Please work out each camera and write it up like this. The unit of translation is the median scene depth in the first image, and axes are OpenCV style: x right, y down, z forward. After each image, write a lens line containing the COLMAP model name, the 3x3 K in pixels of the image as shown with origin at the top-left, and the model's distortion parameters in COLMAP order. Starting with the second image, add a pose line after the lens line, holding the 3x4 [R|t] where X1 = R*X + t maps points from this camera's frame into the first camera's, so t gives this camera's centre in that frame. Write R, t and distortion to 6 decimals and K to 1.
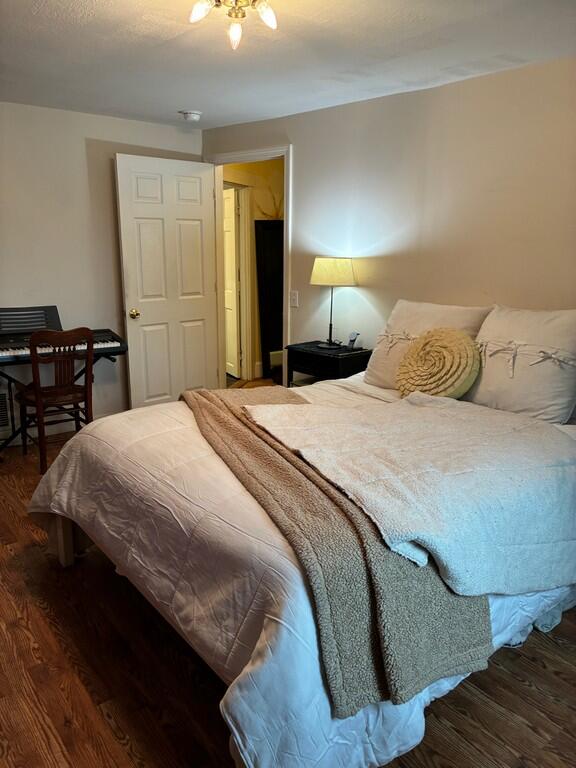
lens RADIAL K [[581.5, 0, 288.0], [0, 581.5, 384.0], [0, 0, 1]] dist [0.033945, -0.042482]
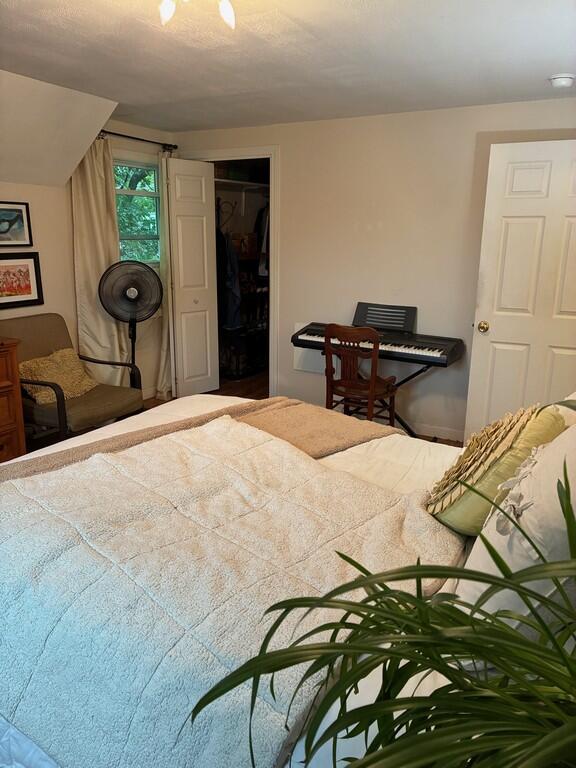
lens RADIAL K [[581.5, 0, 288.0], [0, 581.5, 384.0], [0, 0, 1]] dist [0.033945, -0.042482]
pose [[0.362020, 0.224541, -0.904722, 0.458809], [-0.238410, 0.960578, 0.143005, -0.095812], [0.901167, 0.163924, 0.401282, 0.409472]]
